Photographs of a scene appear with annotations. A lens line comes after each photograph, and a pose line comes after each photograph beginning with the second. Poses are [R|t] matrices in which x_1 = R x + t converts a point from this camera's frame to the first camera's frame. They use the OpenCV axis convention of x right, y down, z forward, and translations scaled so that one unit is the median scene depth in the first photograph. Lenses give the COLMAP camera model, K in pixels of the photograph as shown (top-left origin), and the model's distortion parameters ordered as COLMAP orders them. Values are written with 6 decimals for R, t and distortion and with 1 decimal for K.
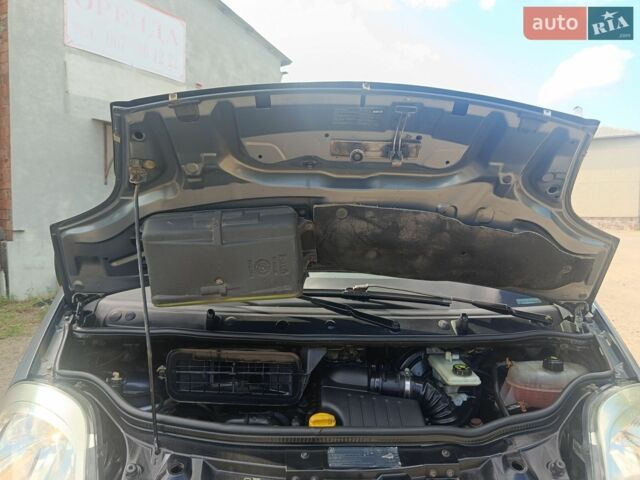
lens RADIAL K [[461.2, 0, 320.0], [0, 461.2, 240.0], [0, 0, 1]] dist [-0.005164, -0.004797]
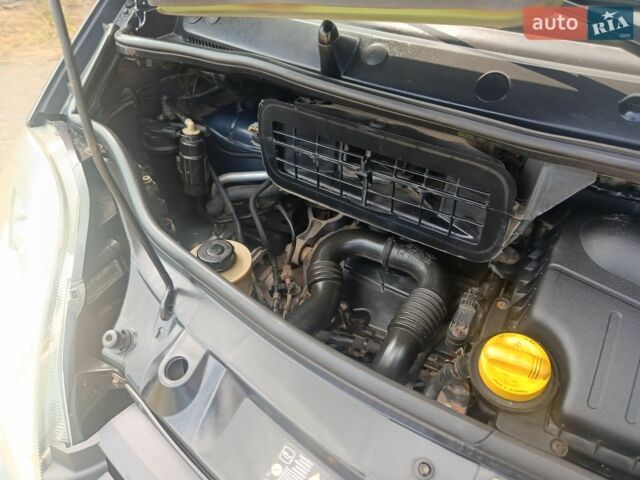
lens RADIAL K [[458.2, 0, 316.5], [0, 458.2, 241.3], [0, 0, 1]] dist [-0.010820, -0.005708]
pose [[0.816877, 0.325783, -0.476002, 0.020541], [0.046906, 0.784977, 0.617747, 0.050189], [0.574902, -0.526951, 0.625948, 0.625117]]
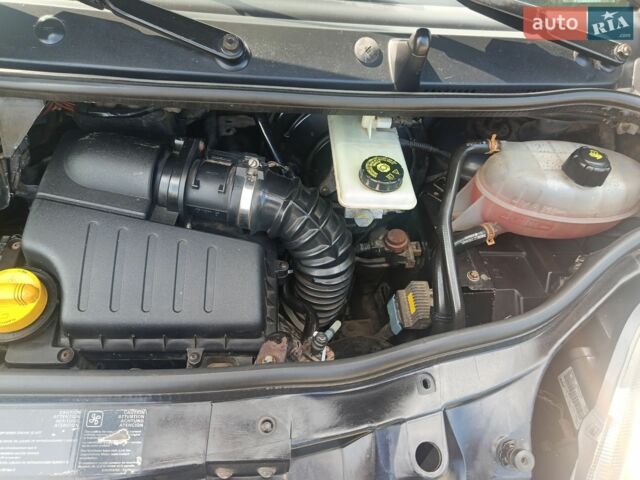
lens RADIAL K [[461.2, 0, 320.0], [0, 461.2, 240.0], [0, 0, 1]] dist [-0.005164, -0.004797]
pose [[0.994203, 0.066478, 0.084503, 0.219435], [-0.105791, 0.745158, 0.658443, 0.054447], [-0.019196, -0.663566, 0.747871, 0.641703]]
